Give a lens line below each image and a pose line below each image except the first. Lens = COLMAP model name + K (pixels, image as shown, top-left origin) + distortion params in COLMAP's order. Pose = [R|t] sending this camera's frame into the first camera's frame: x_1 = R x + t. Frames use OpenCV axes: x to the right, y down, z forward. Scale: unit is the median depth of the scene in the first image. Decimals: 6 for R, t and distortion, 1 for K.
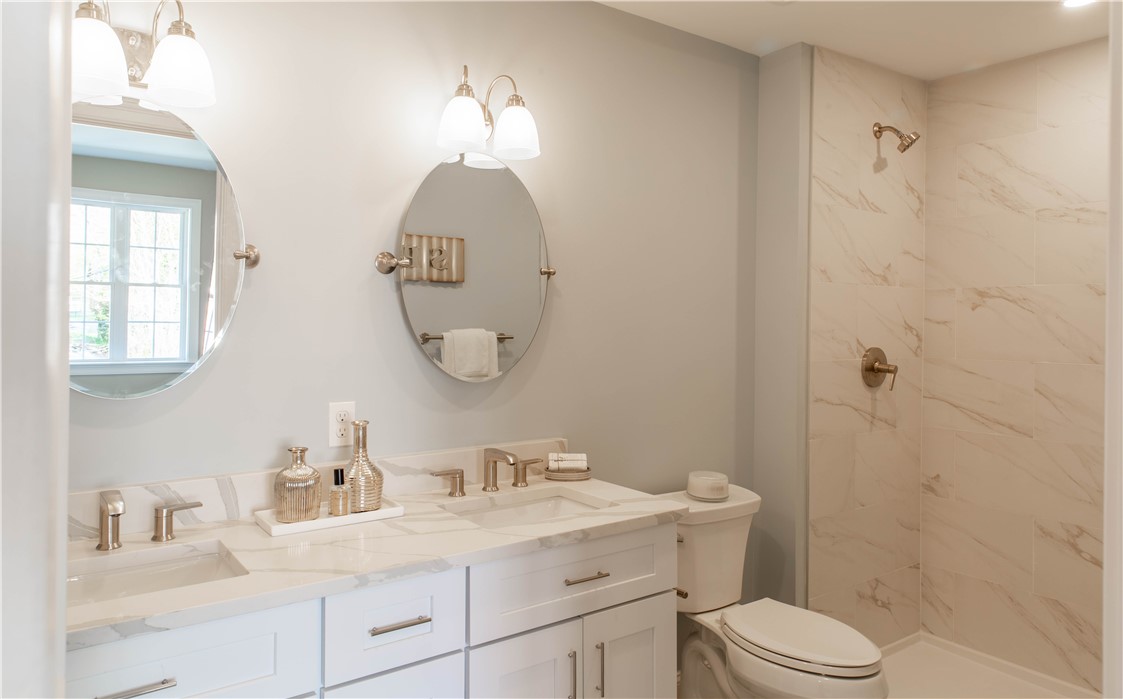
lens RADIAL K [[767.9, 0, 564.6], [0, 767.9, 315.9], [0, 0, 1]] dist [0.020435, -0.000493]
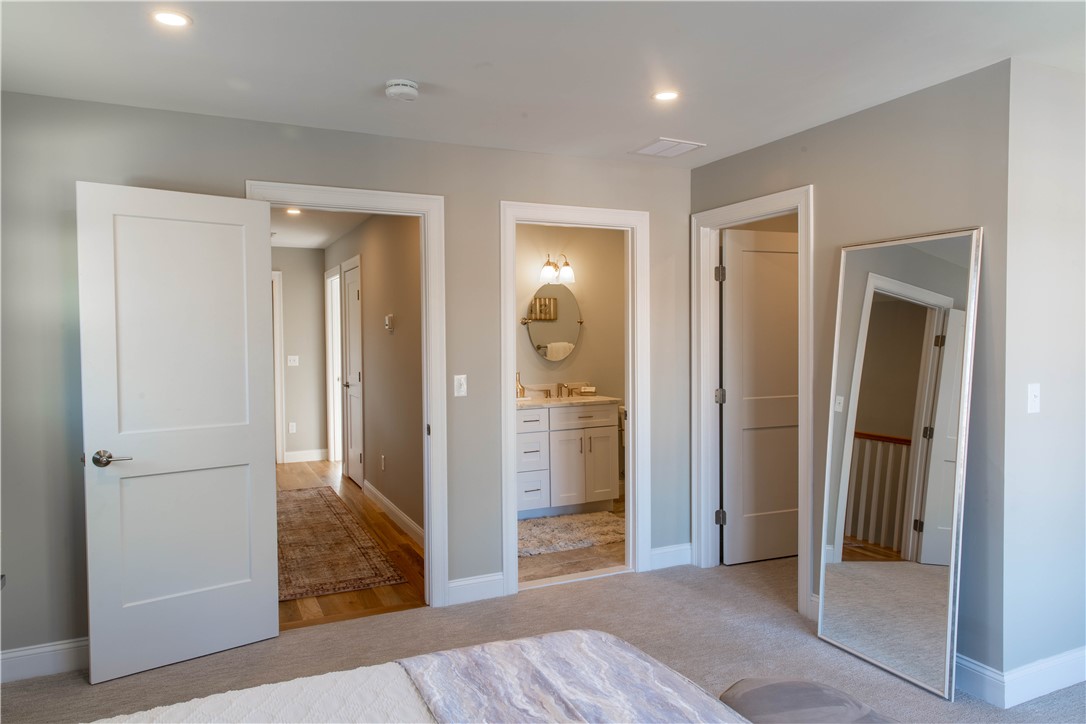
lens RADIAL K [[733.4, 0, 539.9], [0, 733.4, 356.9], [0, 0, 1]] dist [-0.000561, -0.003451]
pose [[0.982659, -0.013510, -0.184929, 0.331059], [0.020962, 0.999043, 0.038400, -0.036960], [0.184233, -0.041611, 0.982001, -1.674152]]
